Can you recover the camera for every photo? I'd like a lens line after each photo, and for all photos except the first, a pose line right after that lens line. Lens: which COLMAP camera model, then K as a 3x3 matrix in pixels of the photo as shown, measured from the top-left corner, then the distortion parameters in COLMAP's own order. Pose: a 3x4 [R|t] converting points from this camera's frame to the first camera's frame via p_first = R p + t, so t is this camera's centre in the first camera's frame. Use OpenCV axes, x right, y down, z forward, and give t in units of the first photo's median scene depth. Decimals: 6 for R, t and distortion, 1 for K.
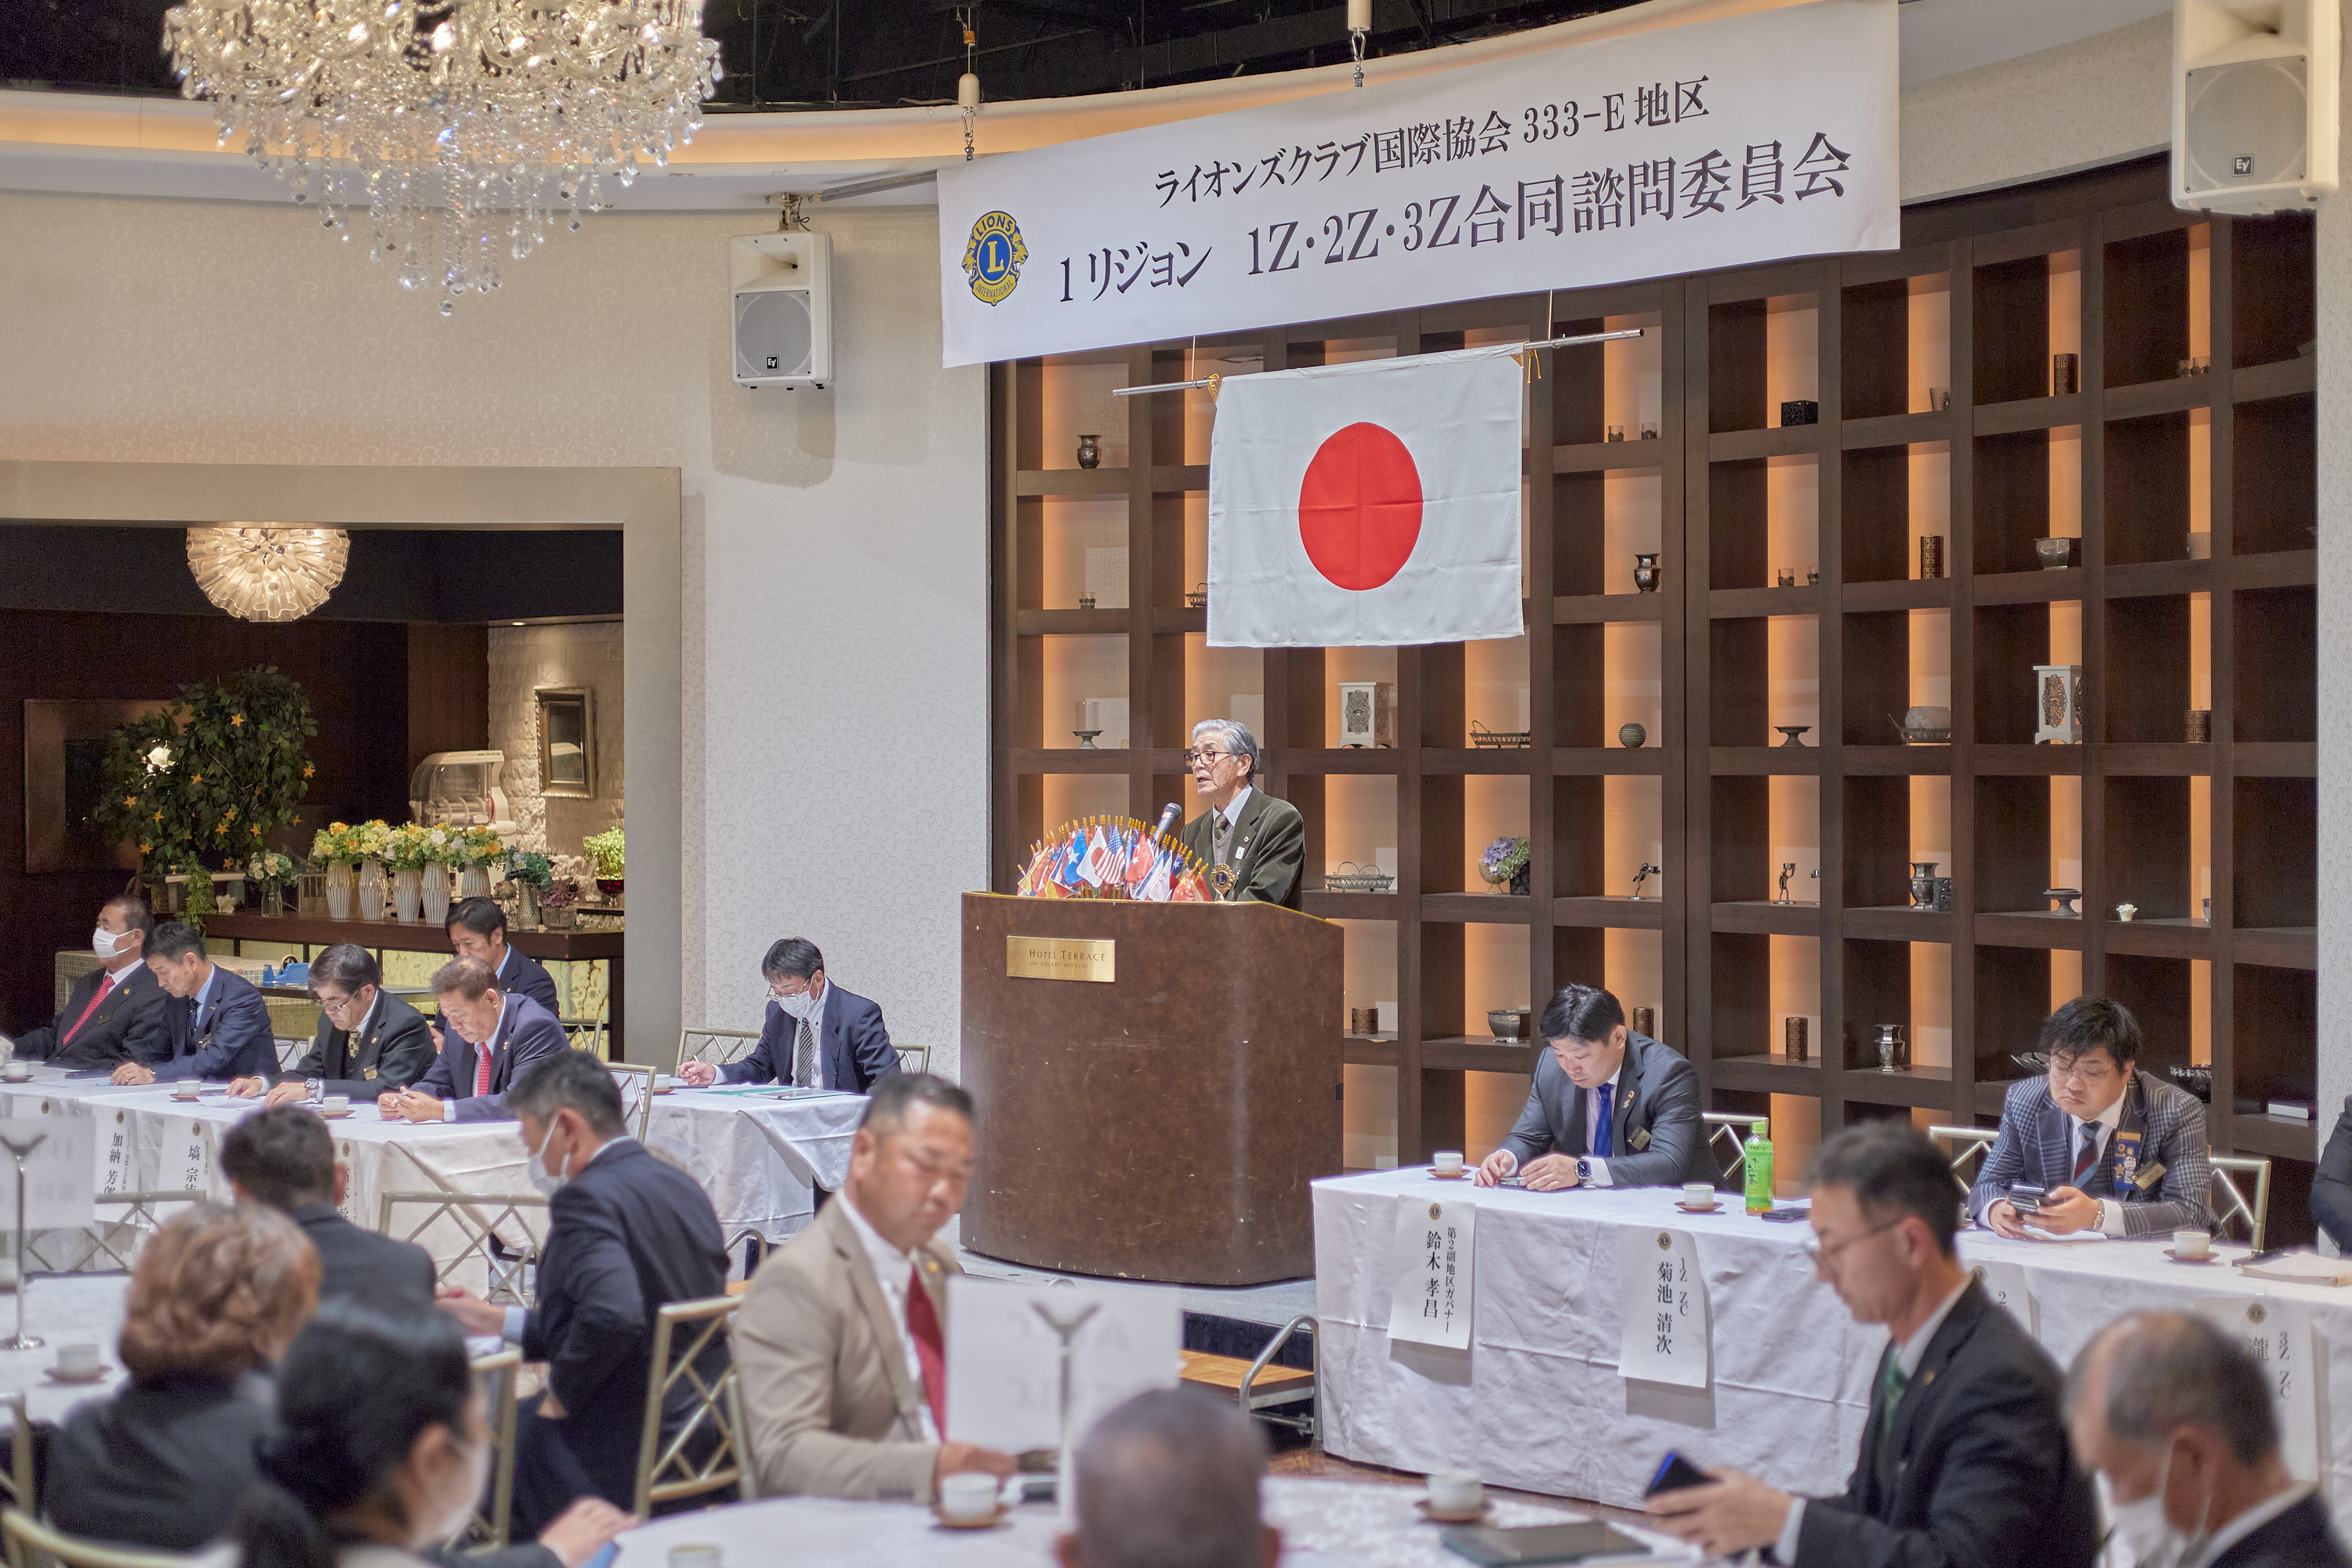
lens RADIAL K [[3378.9, 0, 1178.9], [0, 3378.9, 785.1], [0, 0, 1]] dist [0.061937, -0.245375]
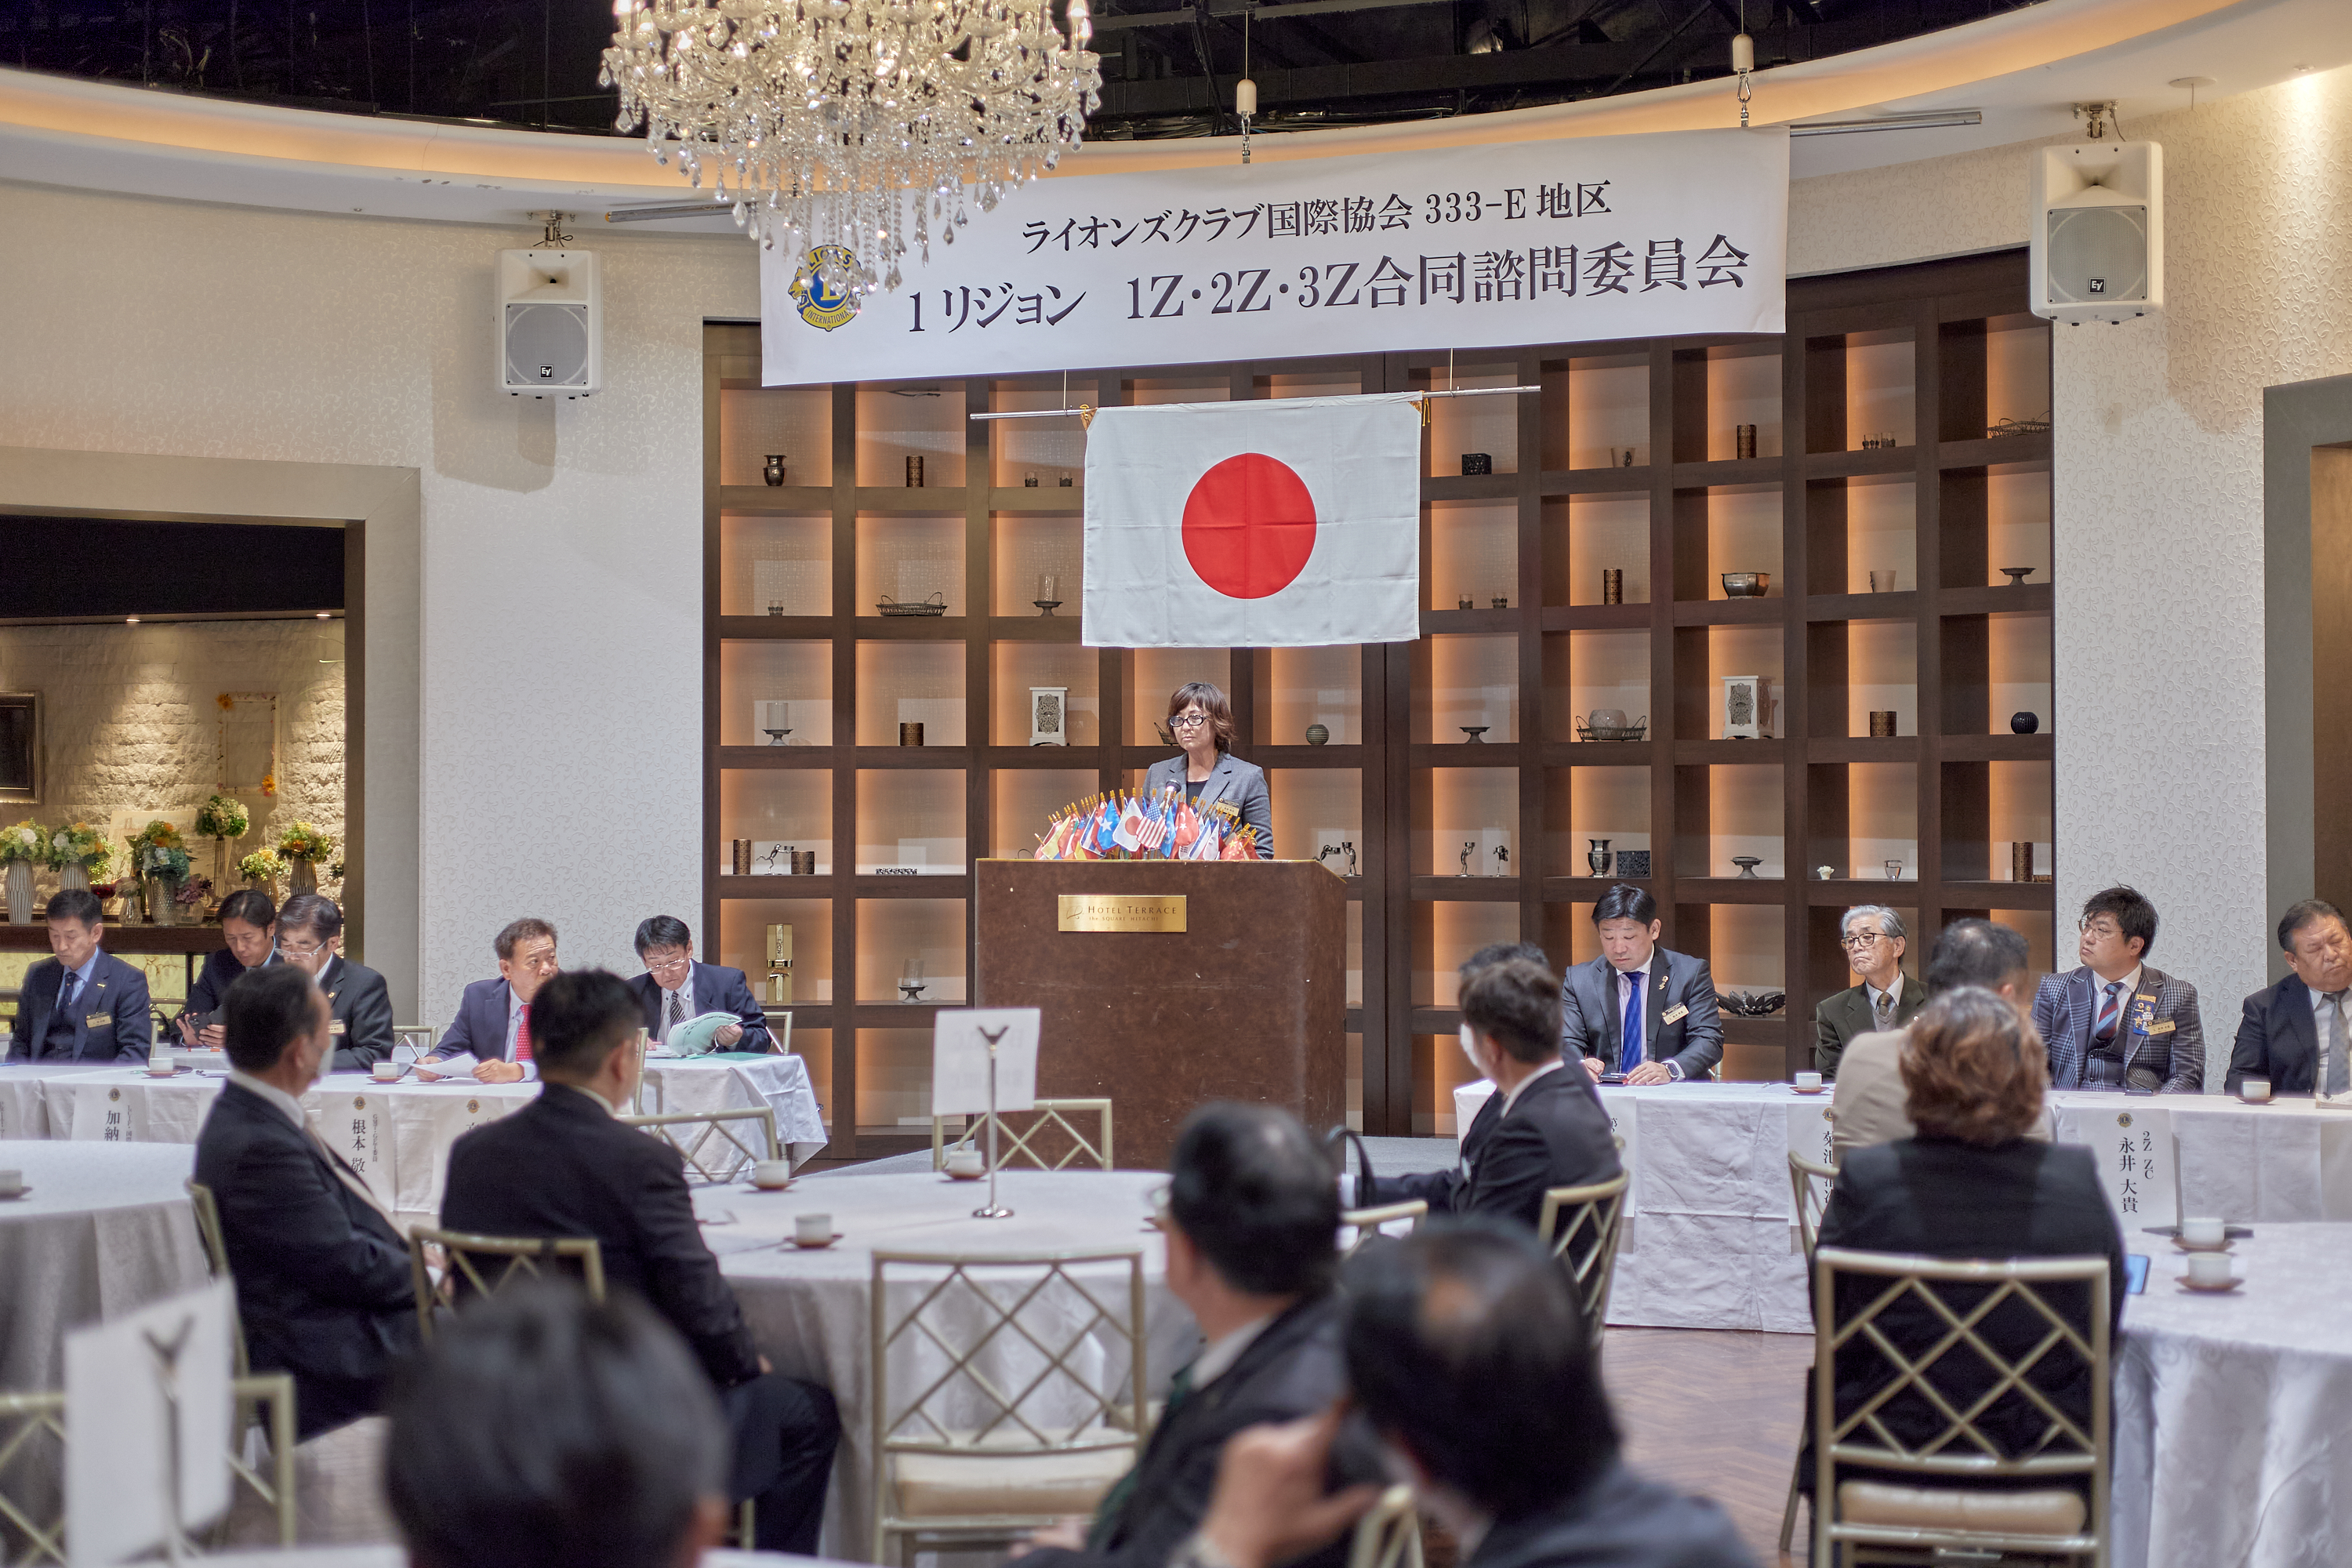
lens RADIAL K [[3279.0, 0, 1178.9], [0, 3279.0, 779.2], [0, 0, 1]] dist [0.065773, -0.275949]
pose [[0.910978, 0.005401, 0.412419, -0.439570], [0.002570, 0.999821, -0.018770, 0.025357], [-0.412446, 0.018159, 0.910801, -0.005968]]
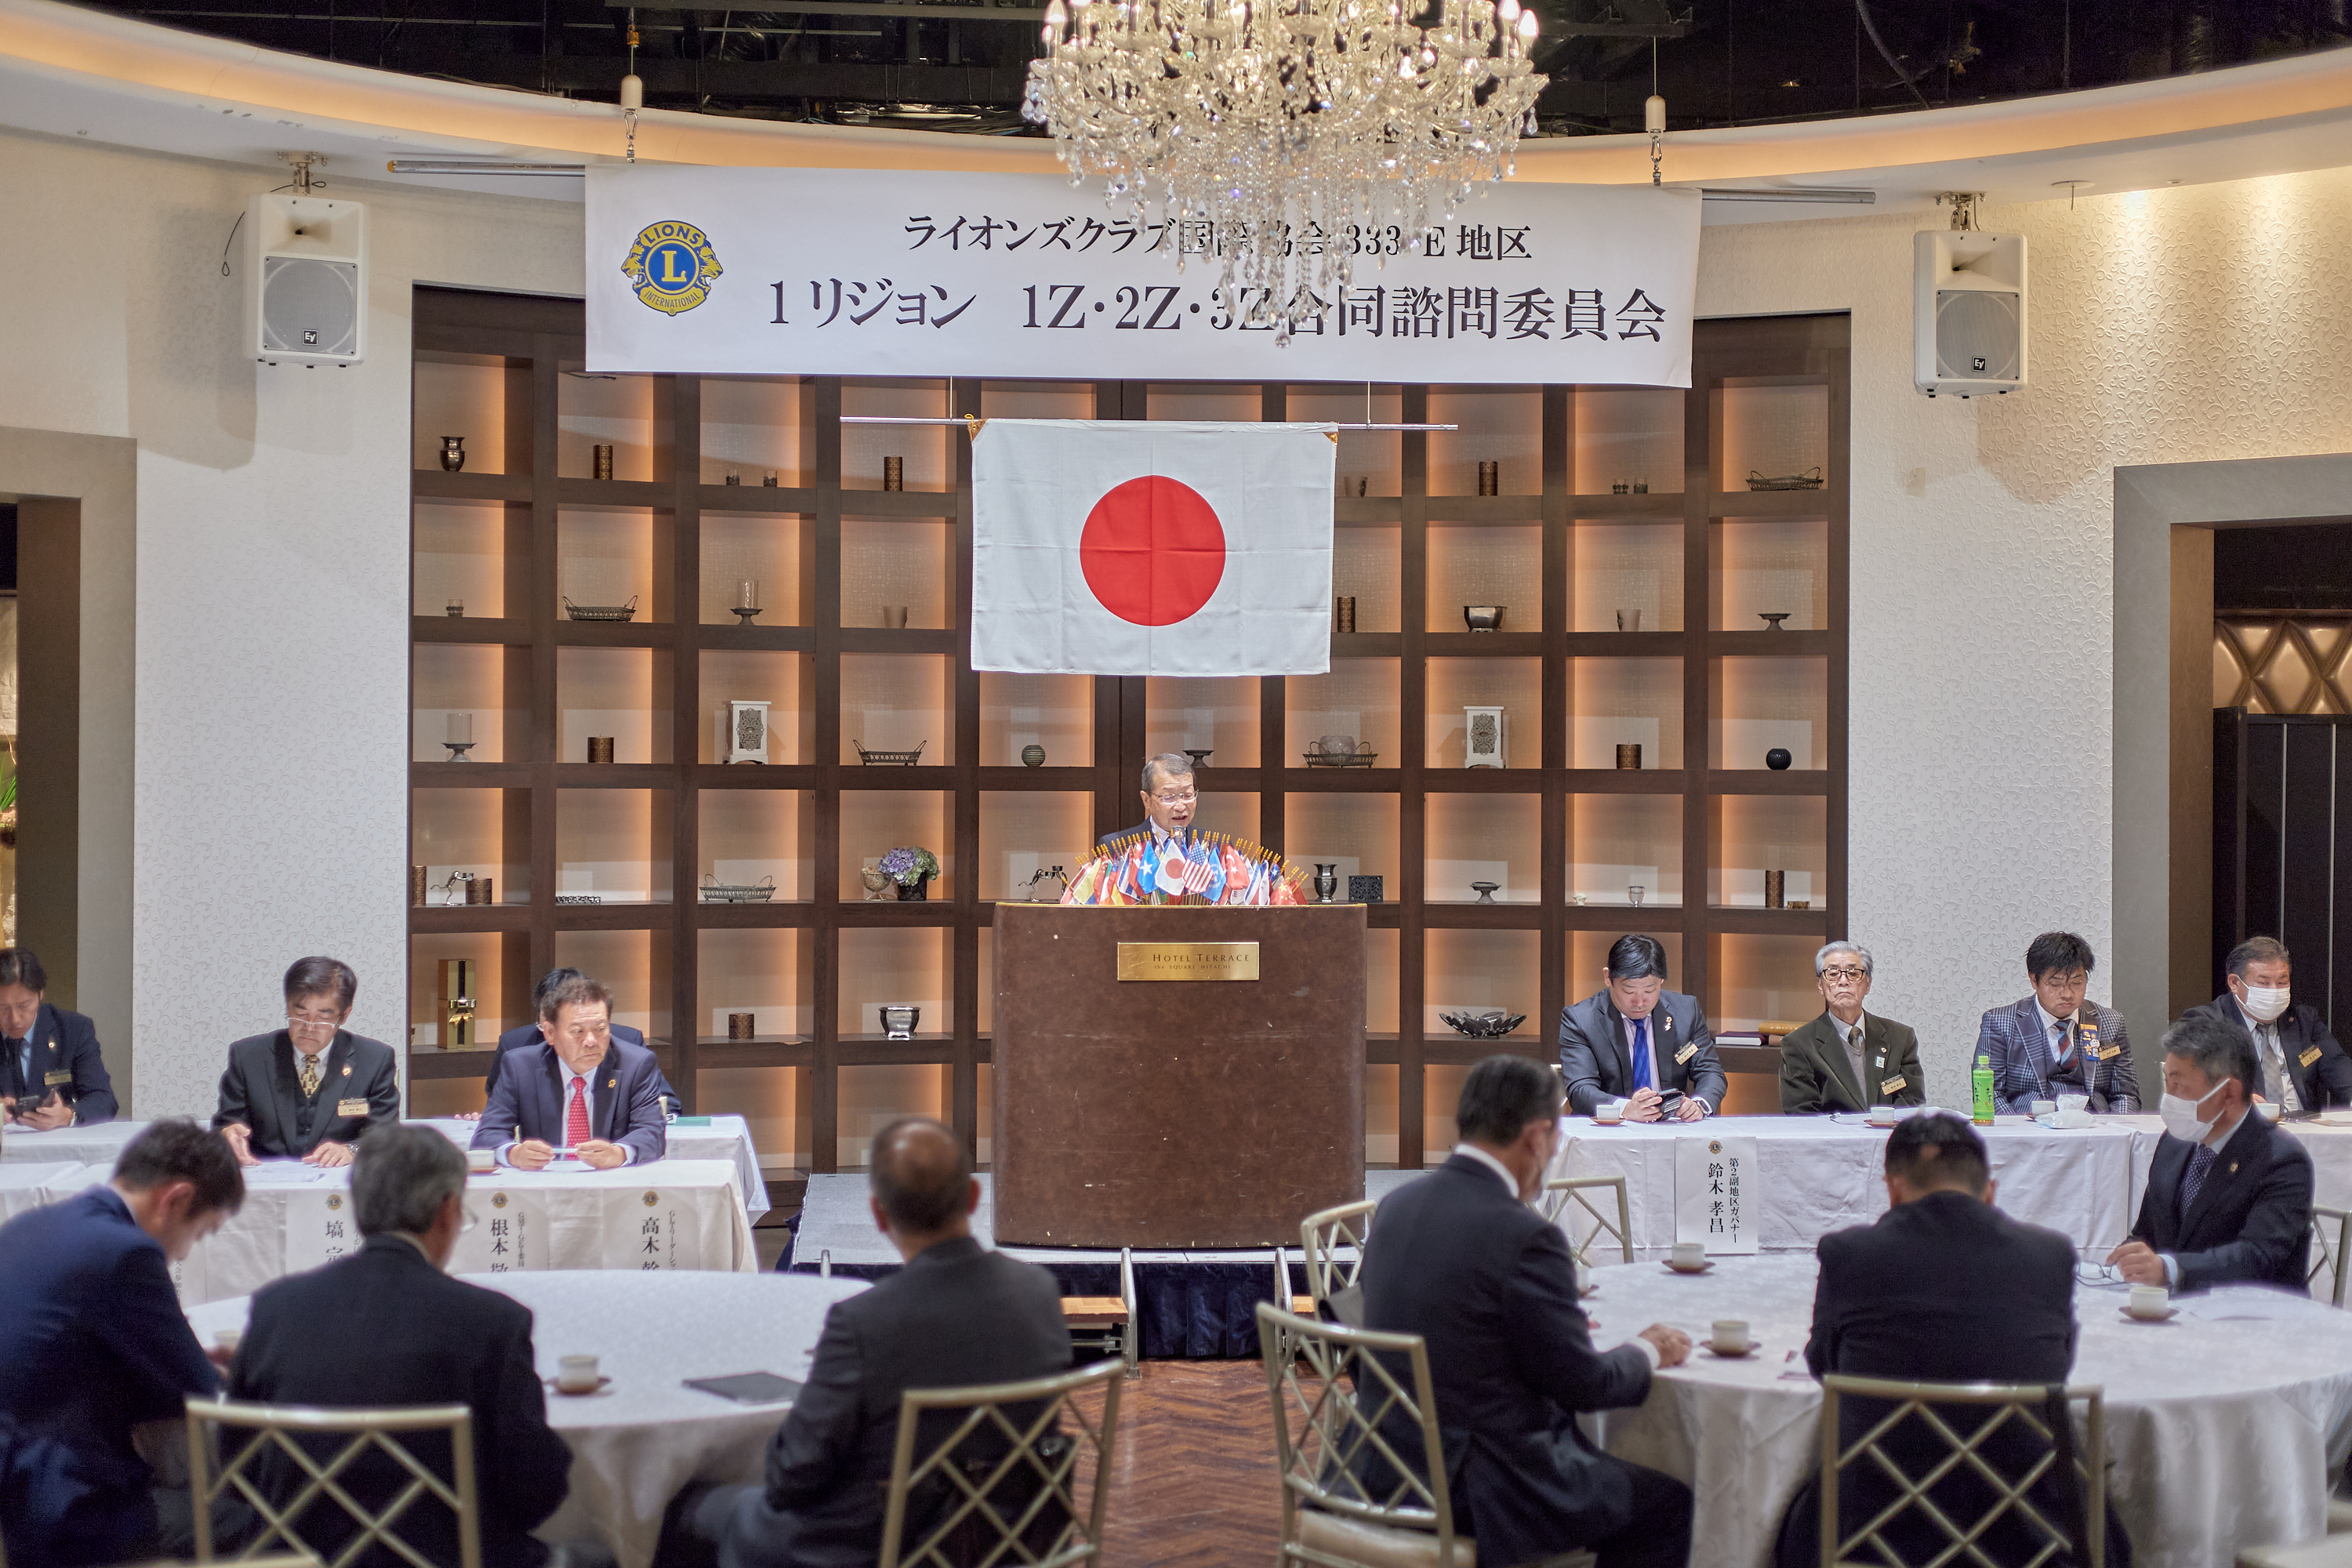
lens RADIAL K [[3335.9, 0, 1176.2], [0, 3335.9, 779.7], [0, 0, 1]] dist [0.069596, -0.303149]
pose [[0.650975, 0.004543, 0.759085, -0.796425], [-0.001457, 0.999988, -0.004735, -0.001835], [-0.759098, 0.001976, 0.650974, 0.285814]]
